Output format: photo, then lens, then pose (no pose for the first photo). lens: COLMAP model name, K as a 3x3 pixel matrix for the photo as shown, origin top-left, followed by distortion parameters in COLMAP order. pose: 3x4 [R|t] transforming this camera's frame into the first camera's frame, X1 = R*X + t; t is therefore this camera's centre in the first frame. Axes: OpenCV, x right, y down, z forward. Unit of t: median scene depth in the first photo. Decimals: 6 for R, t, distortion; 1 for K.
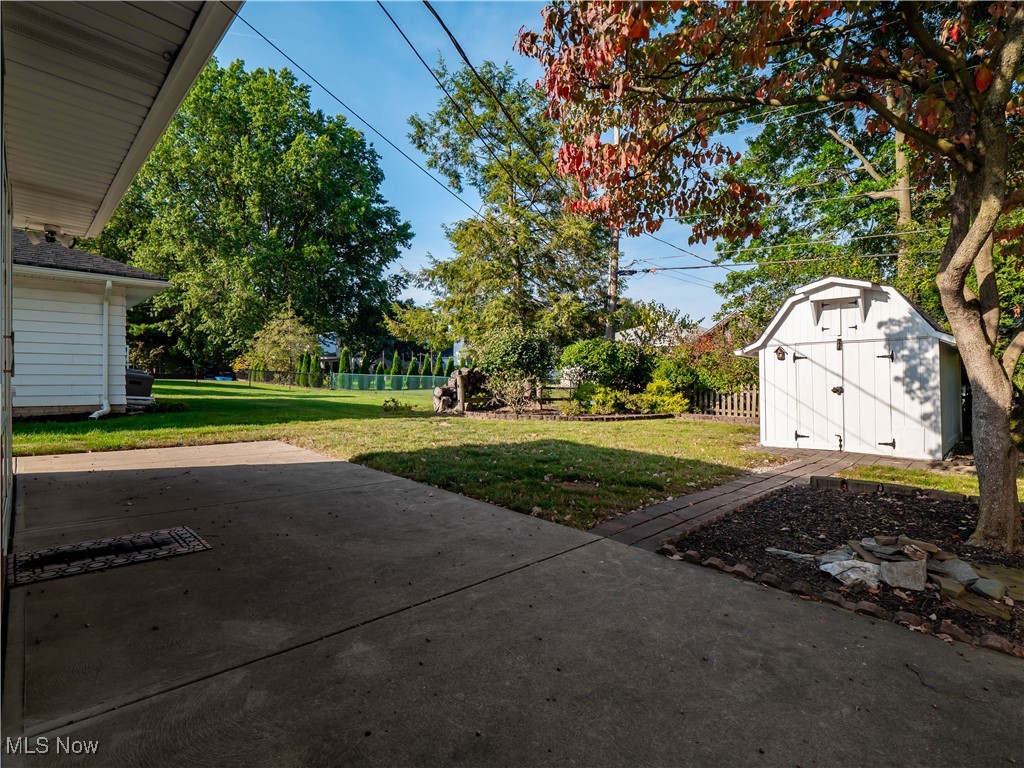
lens RADIAL K [[496.1, 0, 508.2], [0, 496.1, 384.3], [0, 0, 1]] dist [-0.011434, -0.002278]
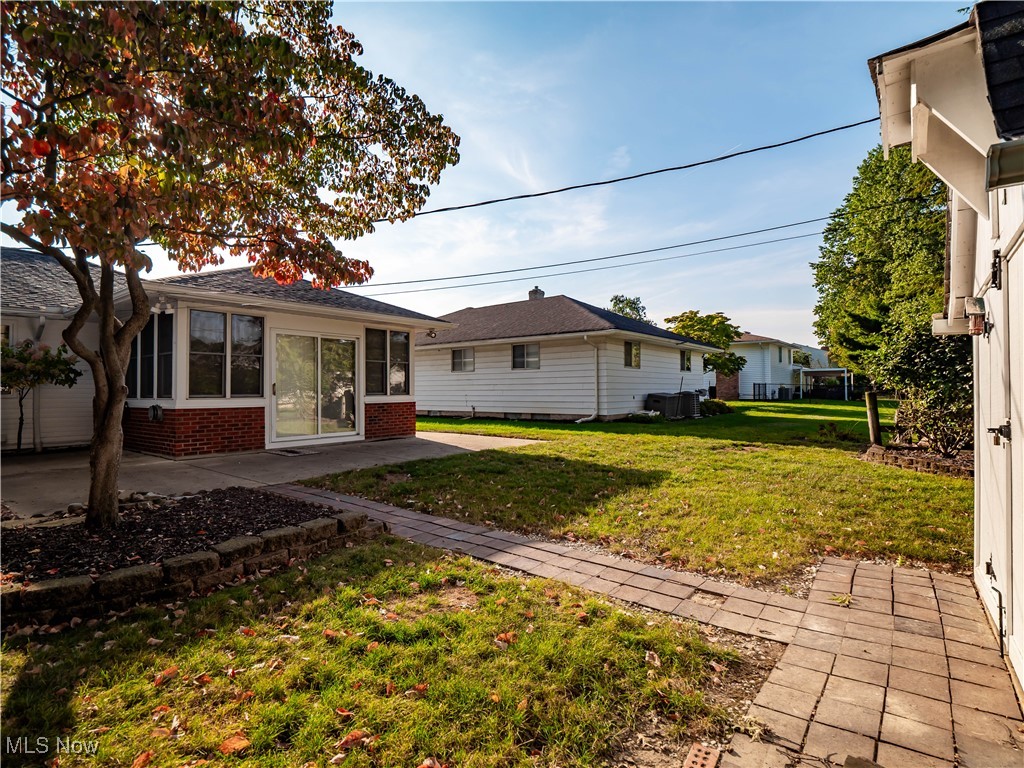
lens RADIAL K [[496.1, 0, 508.4], [0, 496.1, 385.2], [0, 0, 1]] dist [-0.011434, -0.002278]
pose [[0.160677, -0.024513, -0.986703, 2.537931], [-0.015592, 0.999504, -0.027370, -0.017823], [0.986884, 0.019783, 0.160215, 1.805136]]
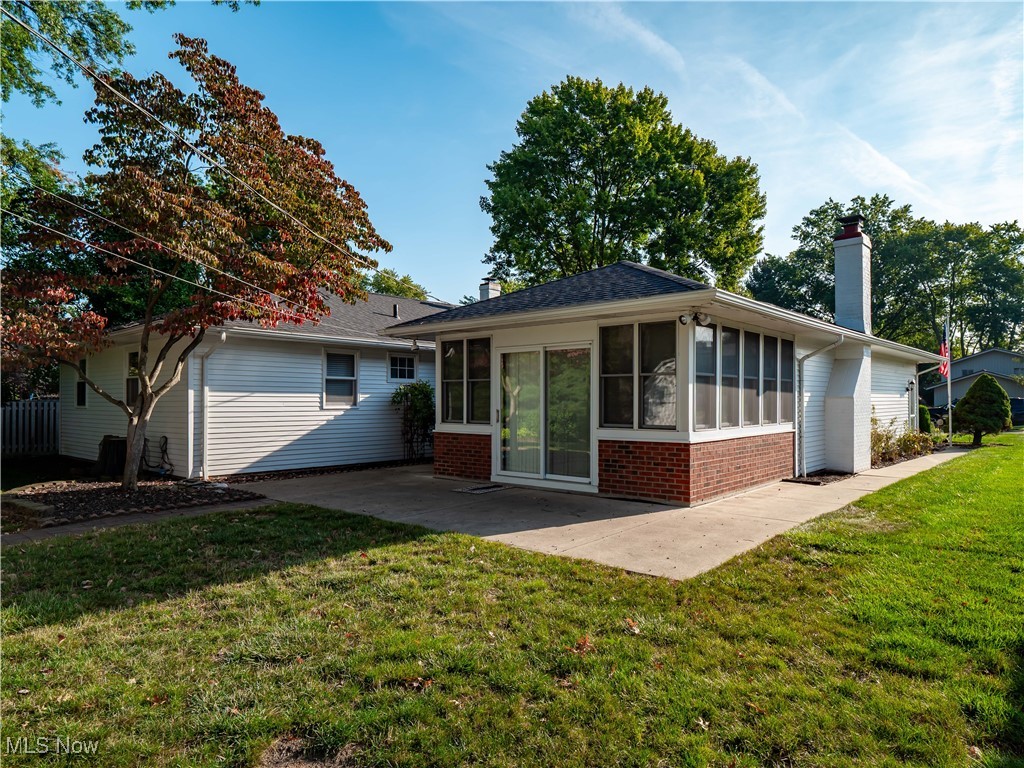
lens RADIAL K [[659.9, 0, 510.9], [0, 659.9, 389.0], [0, 0, 1]] dist [-0.000464, 0.000031]
pose [[-0.995203, -0.019884, -0.095784, -0.677067], [-0.019986, 0.999800, 0.000108, -0.221999], [0.095763, 0.002022, -0.995402, 4.761074]]
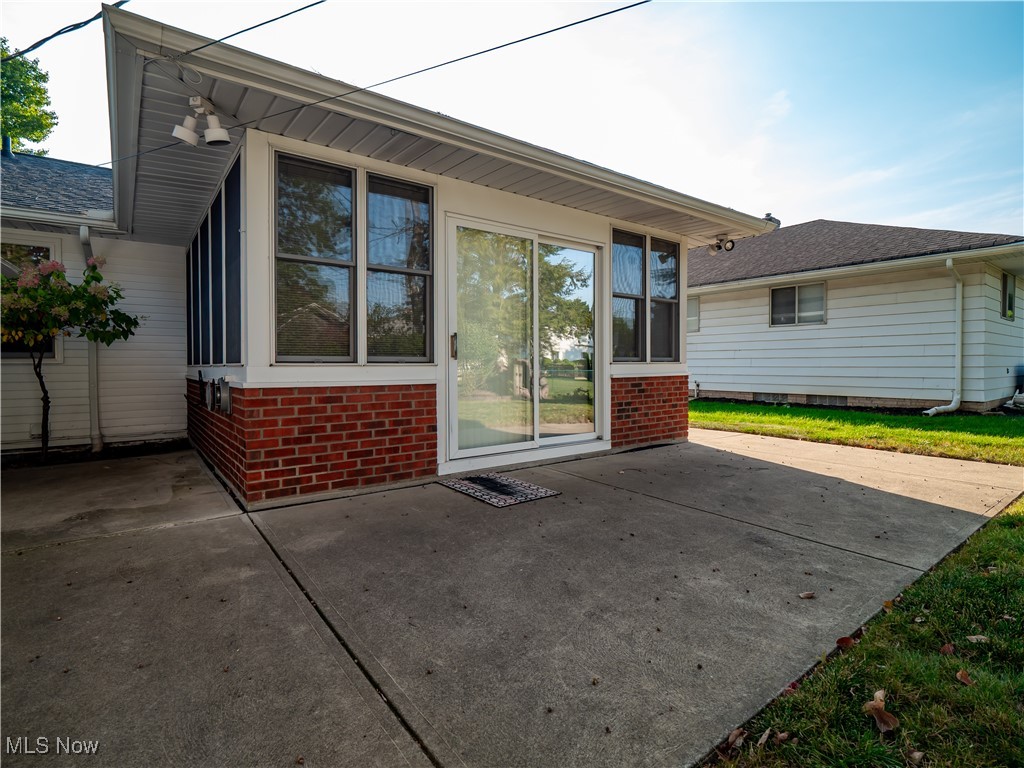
lens RADIAL K [[496.1, 0, 507.4], [0, 496.1, 376.1], [0, 0, 1]] dist [-0.011434, -0.002278]
pose [[-0.112648, 0.010865, -0.993576, 0.529447], [-0.021856, 0.999671, 0.013409, 0.012217], [0.993395, 0.023226, -0.112374, 1.128990]]
